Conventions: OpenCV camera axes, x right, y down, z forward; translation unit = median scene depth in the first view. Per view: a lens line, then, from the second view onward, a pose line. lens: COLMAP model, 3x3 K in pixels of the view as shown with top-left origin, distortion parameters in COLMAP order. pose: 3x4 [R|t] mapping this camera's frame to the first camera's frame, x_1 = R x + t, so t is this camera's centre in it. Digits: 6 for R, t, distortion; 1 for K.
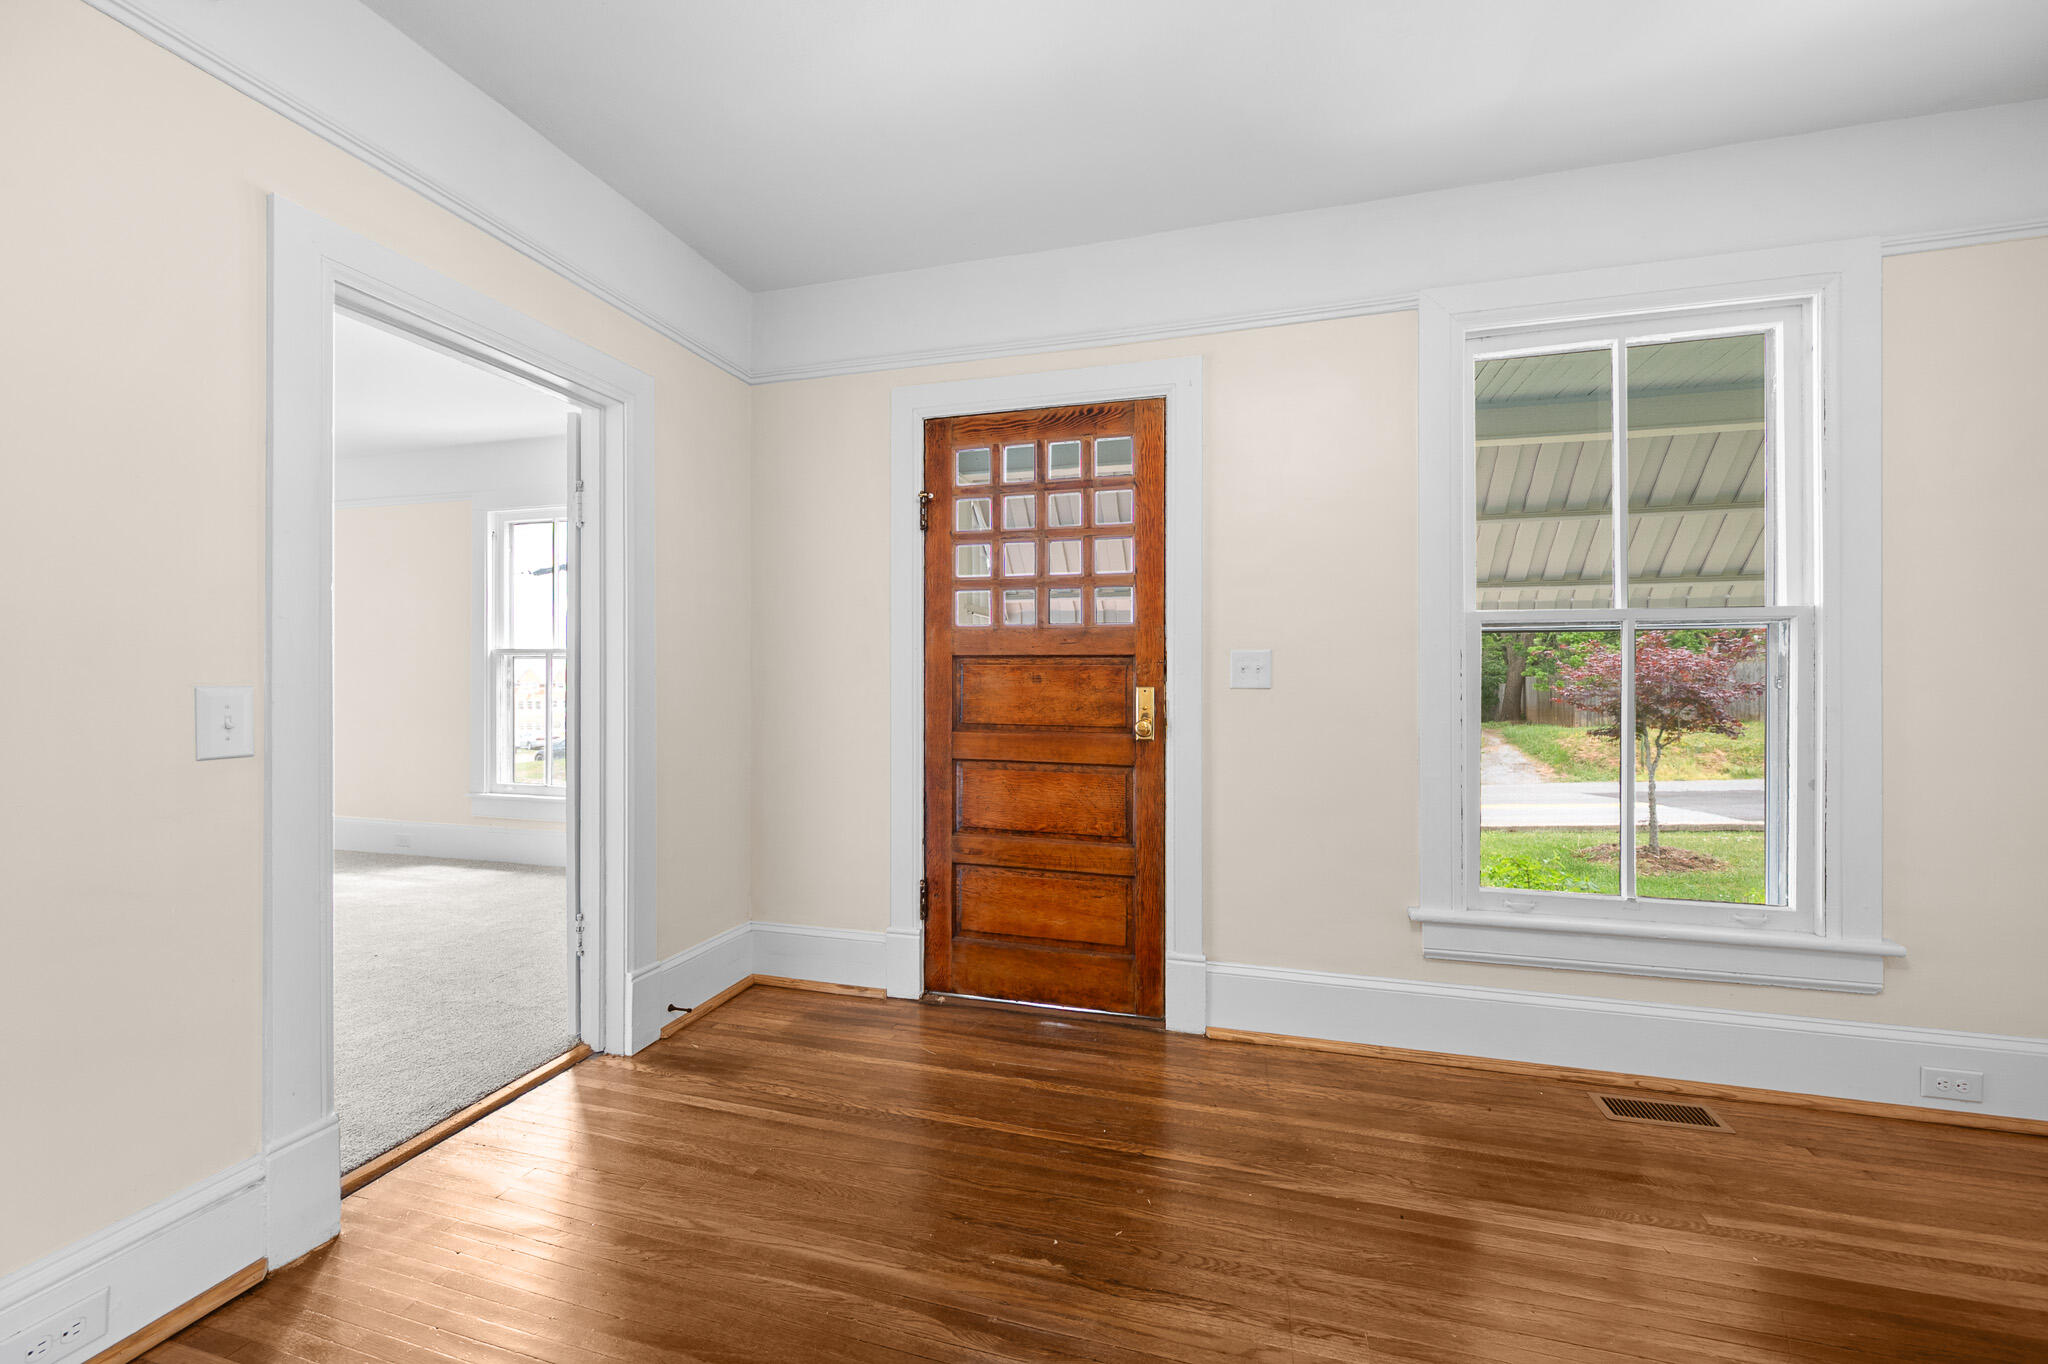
lens RADIAL K [[811.2, 0, 1026.0], [0, 811.2, 679.8], [0, 0, 1]] dist [-0.000025, -0.000079]
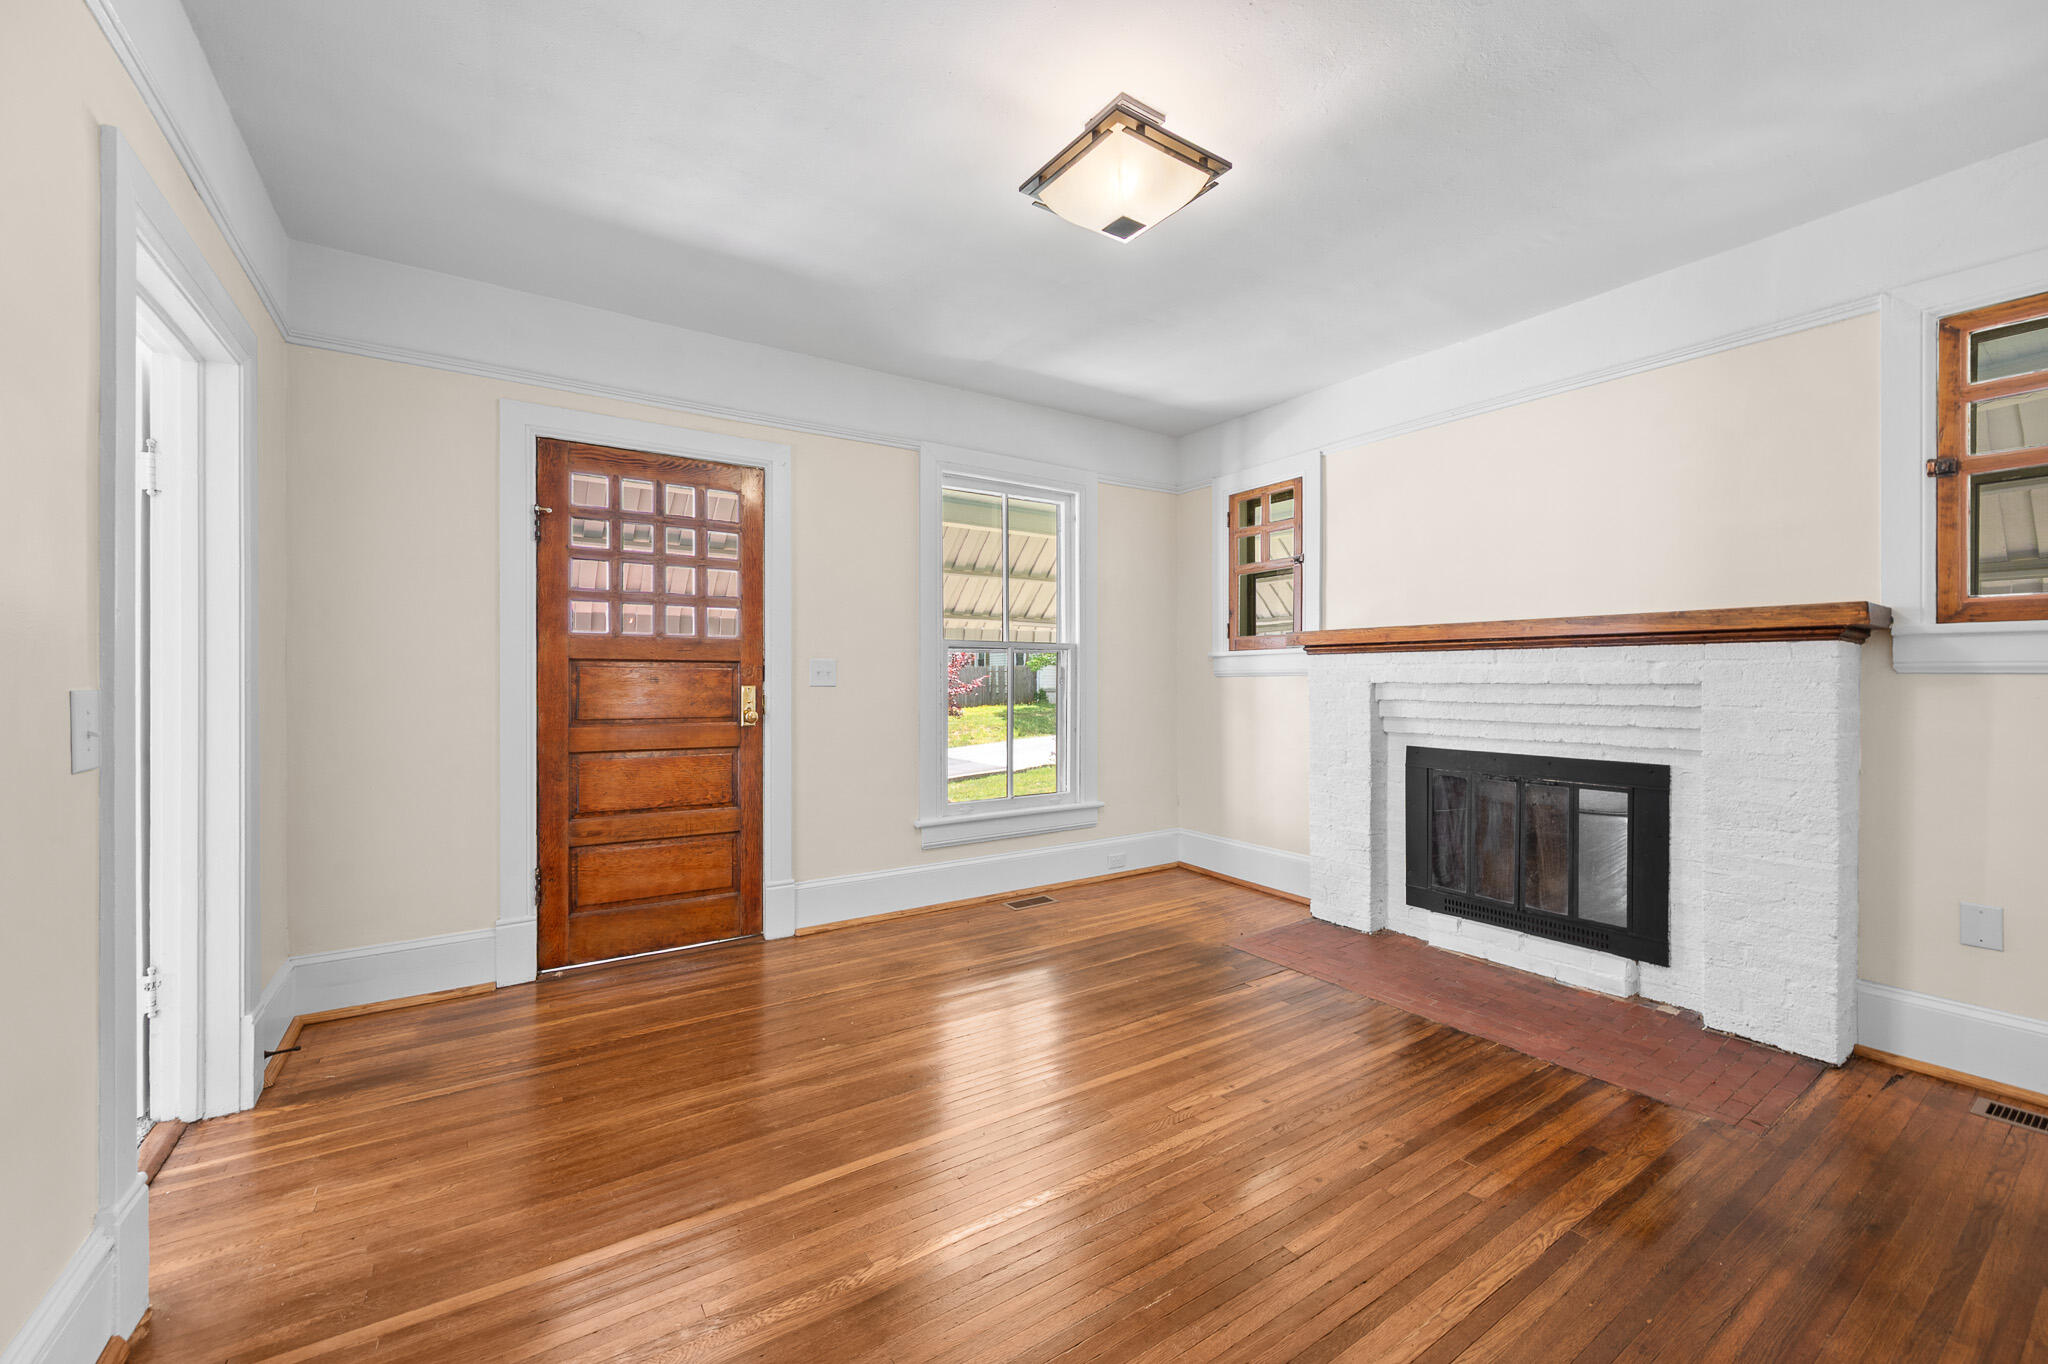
lens RADIAL K [[811.2, 0, 1026.0], [0, 811.2, 679.8], [0, 0, 1]] dist [-0.000025, -0.000079]
pose [[0.644155, -0.001946, 0.764893, -0.559975], [0.000781, 0.999998, 0.001886, -0.002776], [-0.764895, -0.000618, 0.644155, -0.190574]]
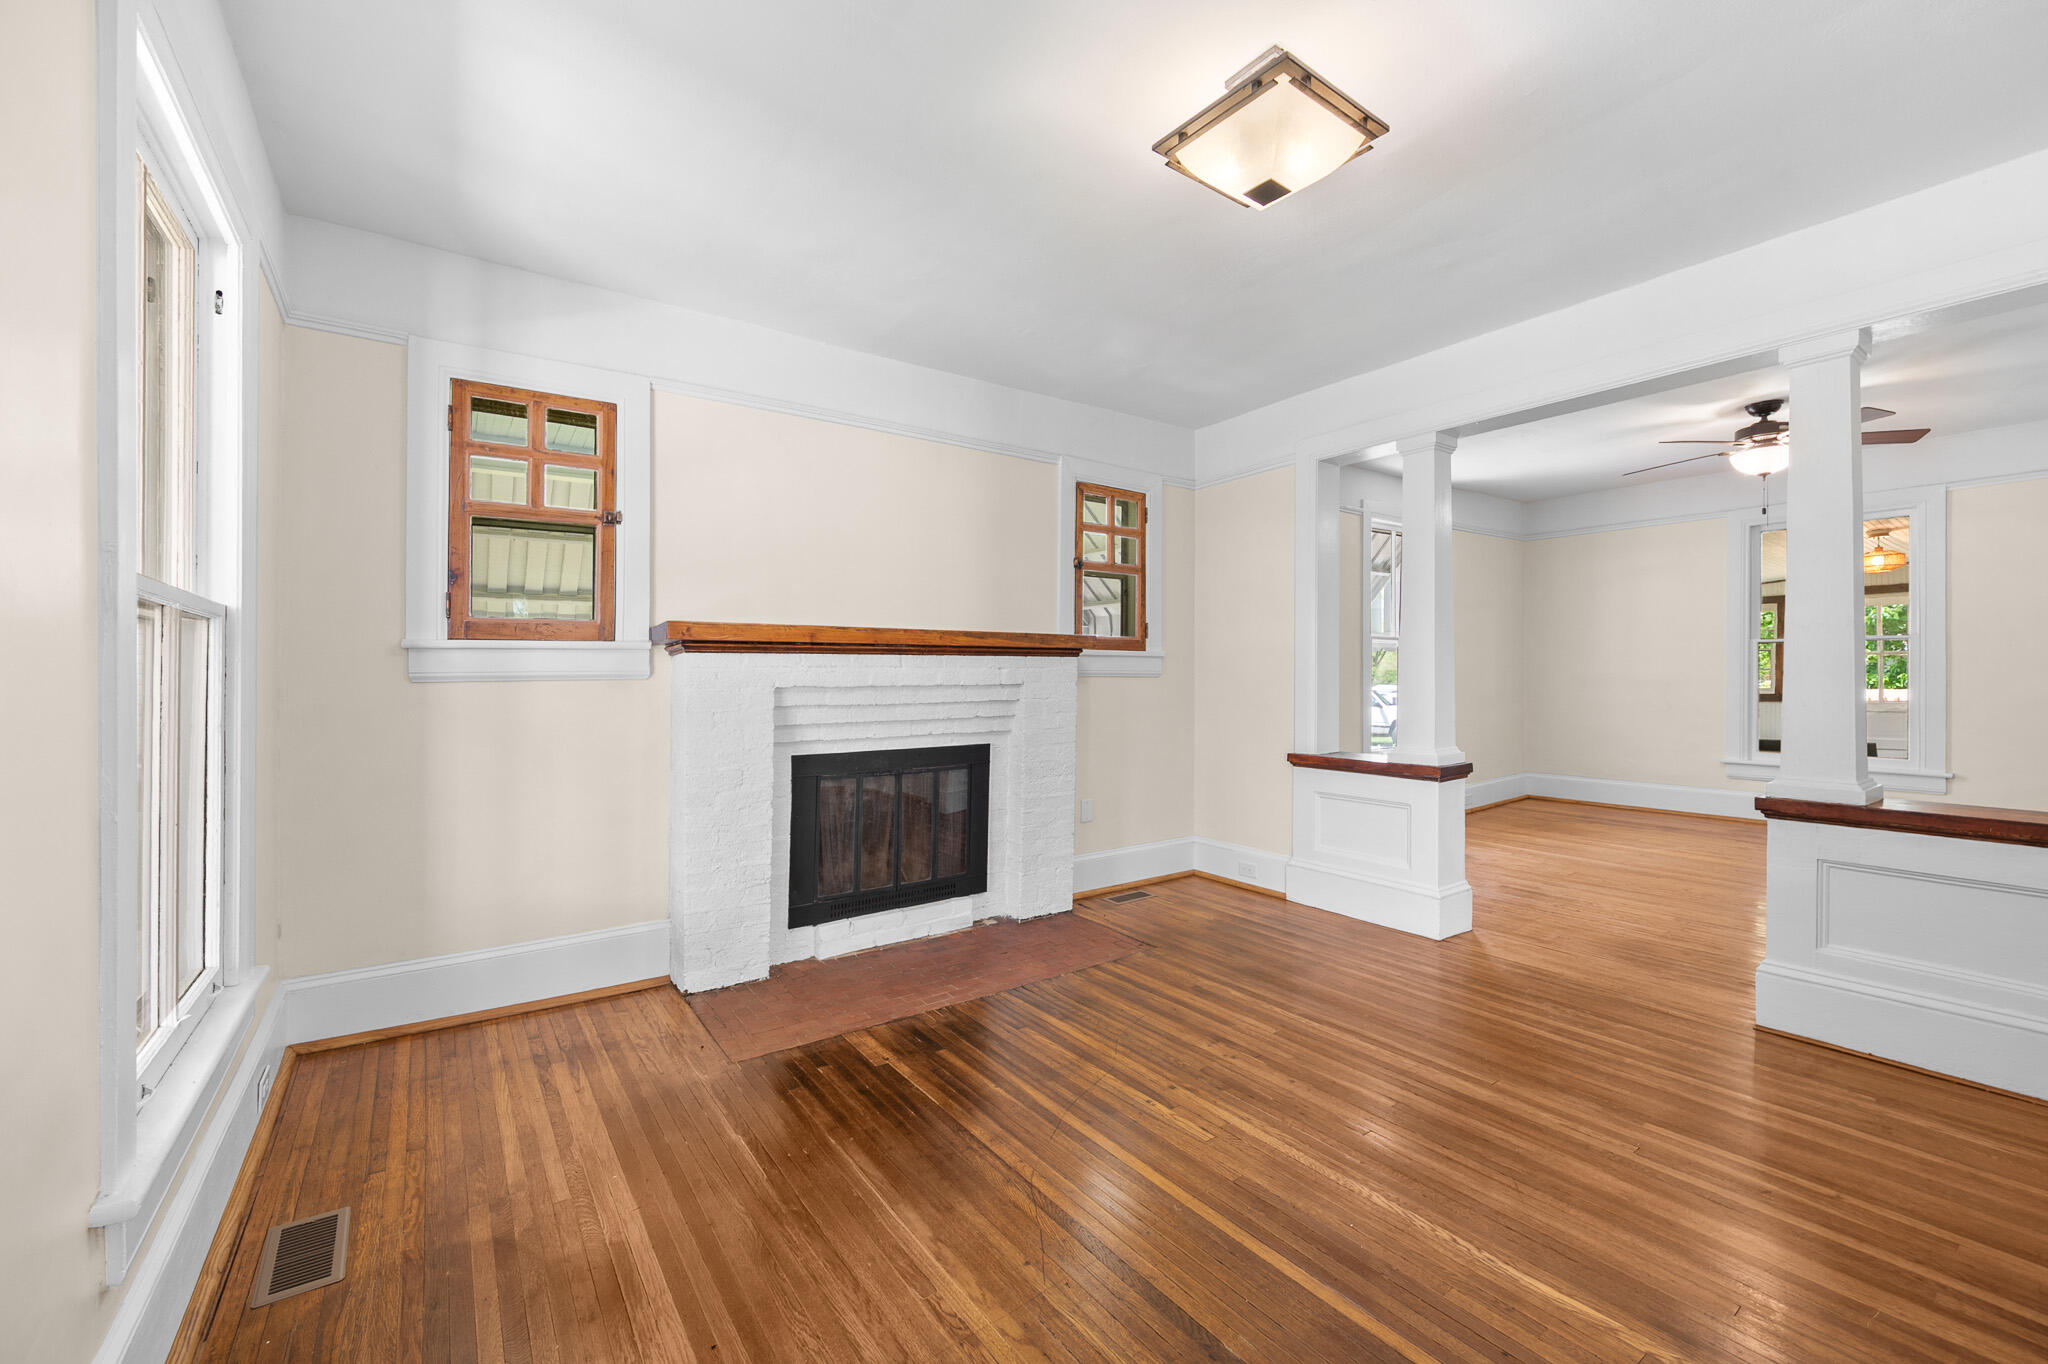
lens RADIAL K [[836.8, 0, 1024.0], [0, 836.8, 682.0], [0, 0, 1]] dist [0.000116, -0.000041]
pose [[-0.786112, 0.000139, 0.618085, -0.197163], [0.006171, 0.999952, 0.007623, -0.009844], [-0.618054, 0.009807, -0.786075, 0.944785]]
